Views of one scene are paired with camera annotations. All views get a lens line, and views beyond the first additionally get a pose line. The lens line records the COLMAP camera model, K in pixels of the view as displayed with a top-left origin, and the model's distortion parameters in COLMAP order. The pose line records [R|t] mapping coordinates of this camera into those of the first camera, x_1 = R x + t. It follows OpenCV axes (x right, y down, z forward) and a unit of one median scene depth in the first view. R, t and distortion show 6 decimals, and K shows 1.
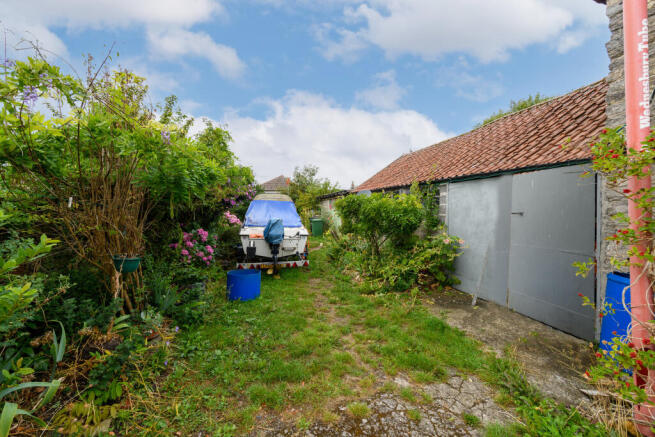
lens RADIAL K [[257.8, 0, 329.6], [0, 257.8, 217.3], [0, 0, 1]] dist [-0.001486, -0.000587]
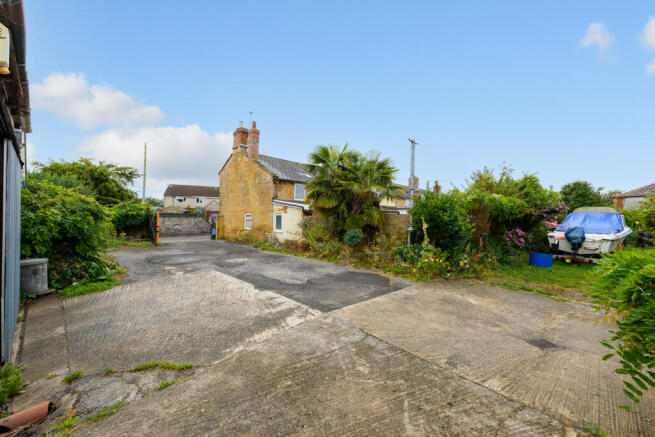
lens RADIAL K [[257.8, 0, 328.7], [0, 257.8, 219.8], [0, 0, 1]] dist [-0.001486, -0.000587]
pose [[0.365047, 0.011355, -0.930920, 0.647627], [-0.034531, 0.999403, -0.001350, 0.019240], [0.930348, 0.032638, 0.365221, -0.857316]]
